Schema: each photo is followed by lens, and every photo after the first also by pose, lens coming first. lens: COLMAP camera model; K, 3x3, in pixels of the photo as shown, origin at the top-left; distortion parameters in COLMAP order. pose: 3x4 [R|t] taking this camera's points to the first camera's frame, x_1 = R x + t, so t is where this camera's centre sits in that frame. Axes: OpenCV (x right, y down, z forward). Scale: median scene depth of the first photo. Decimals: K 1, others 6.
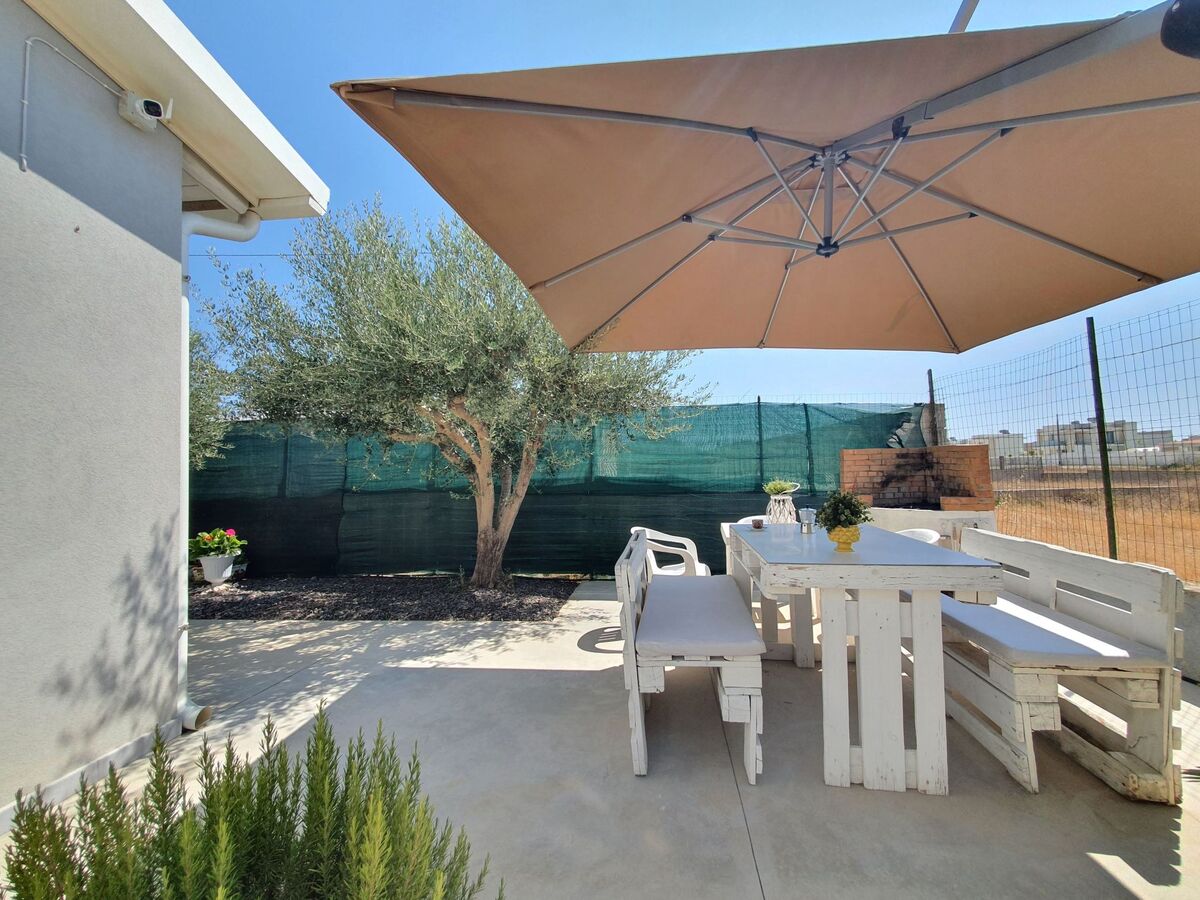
lens RADIAL K [[492.4, 0, 613.0], [0, 492.4, 446.8], [0, 0, 1]] dist [0.008756, 0.000352]
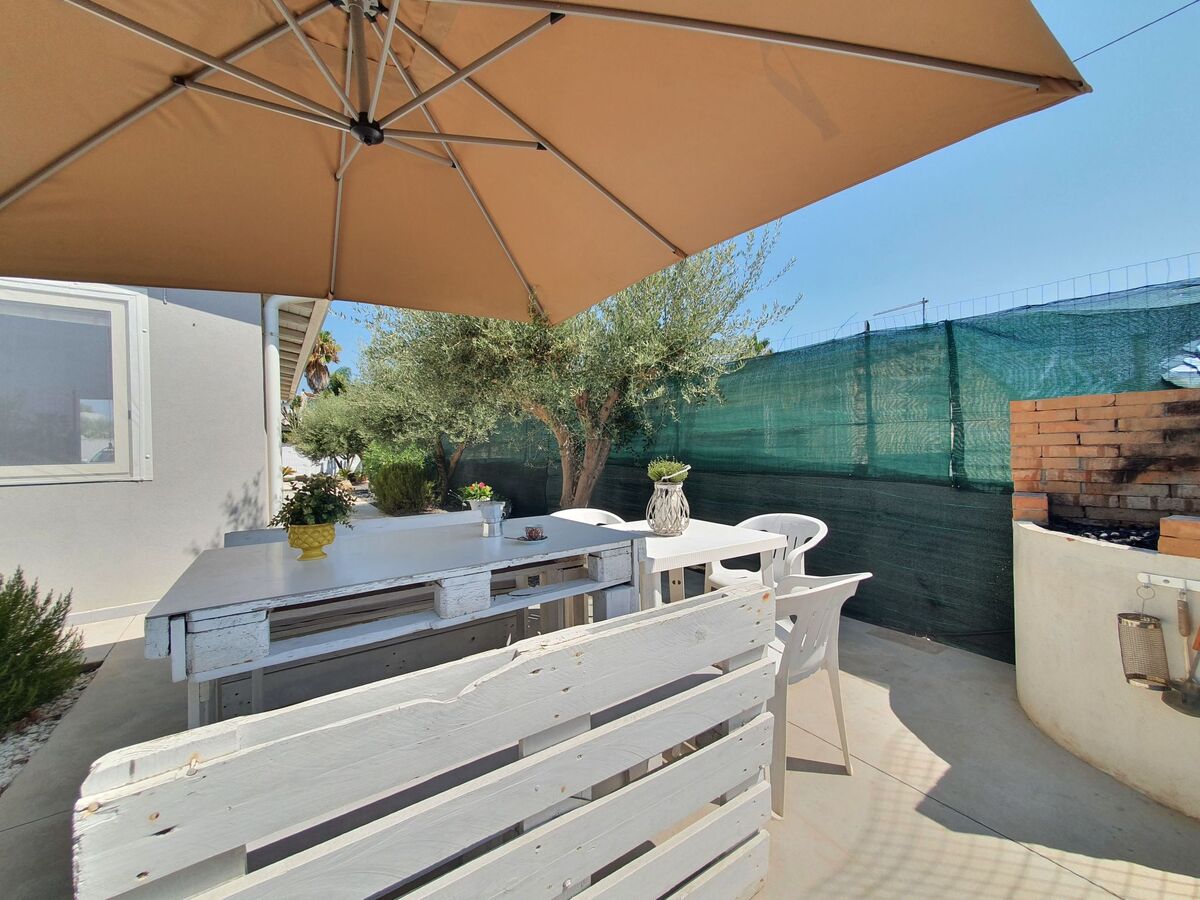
lens RADIAL K [[476.8, 0, 604.5], [0, 476.8, 446.9], [0, 0, 1]] dist [0.007529, 0.000720]
pose [[0.656484, 0.006798, -0.754309, 0.668357], [0.043082, 0.997989, 0.046488, 0.013592], [0.753108, -0.063016, 0.654872, 0.450641]]
